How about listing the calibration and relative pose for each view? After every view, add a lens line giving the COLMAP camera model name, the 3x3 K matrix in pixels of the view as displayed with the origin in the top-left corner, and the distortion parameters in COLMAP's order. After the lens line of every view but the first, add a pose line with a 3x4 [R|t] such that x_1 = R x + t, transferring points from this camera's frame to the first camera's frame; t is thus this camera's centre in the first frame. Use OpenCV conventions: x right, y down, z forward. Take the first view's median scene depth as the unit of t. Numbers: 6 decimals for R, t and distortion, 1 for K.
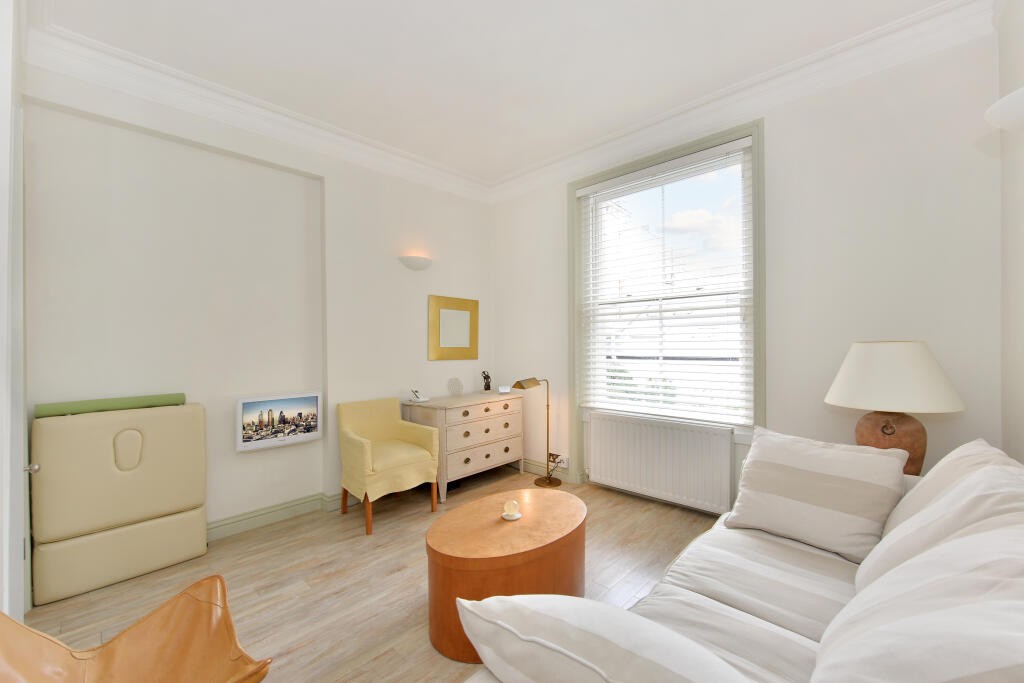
lens RADIAL K [[413.3, 0, 508.3], [0, 413.3, 339.0], [0, 0, 1]] dist [-0.000895, -0.000025]
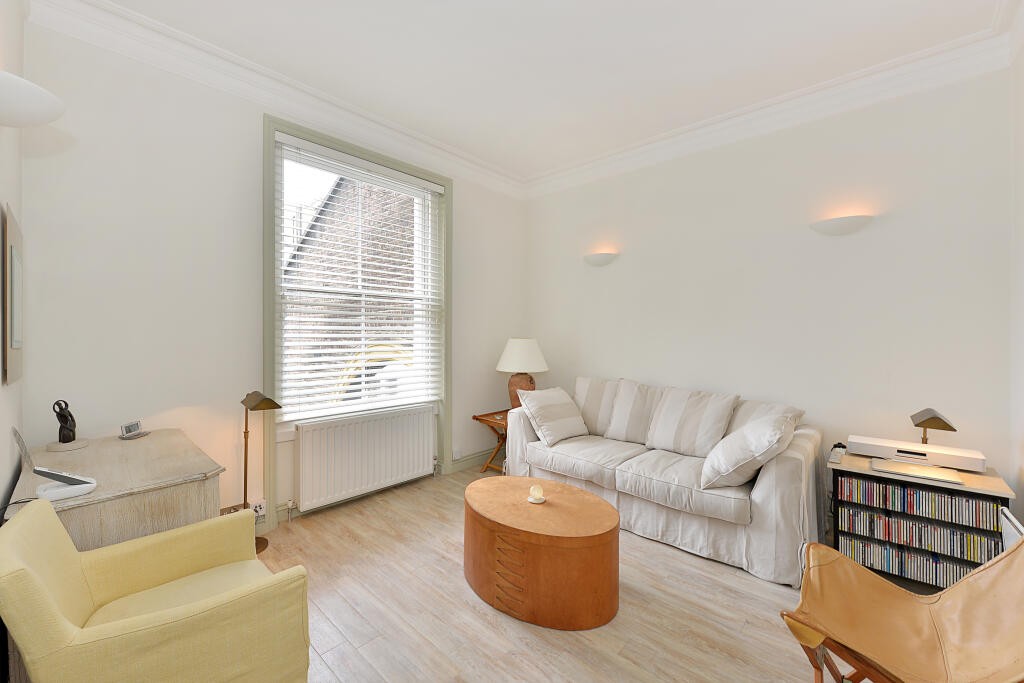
lens RADIAL K [[413.3, 0, 507.7], [0, 413.3, 343.3], [0, 0, 1]] dist [-0.000895, -0.000025]
pose [[-0.008835, -0.006347, 0.999941, -0.672543], [-0.007358, 0.999953, 0.006282, 0.012326], [-0.999934, -0.007302, -0.008881, 0.692249]]
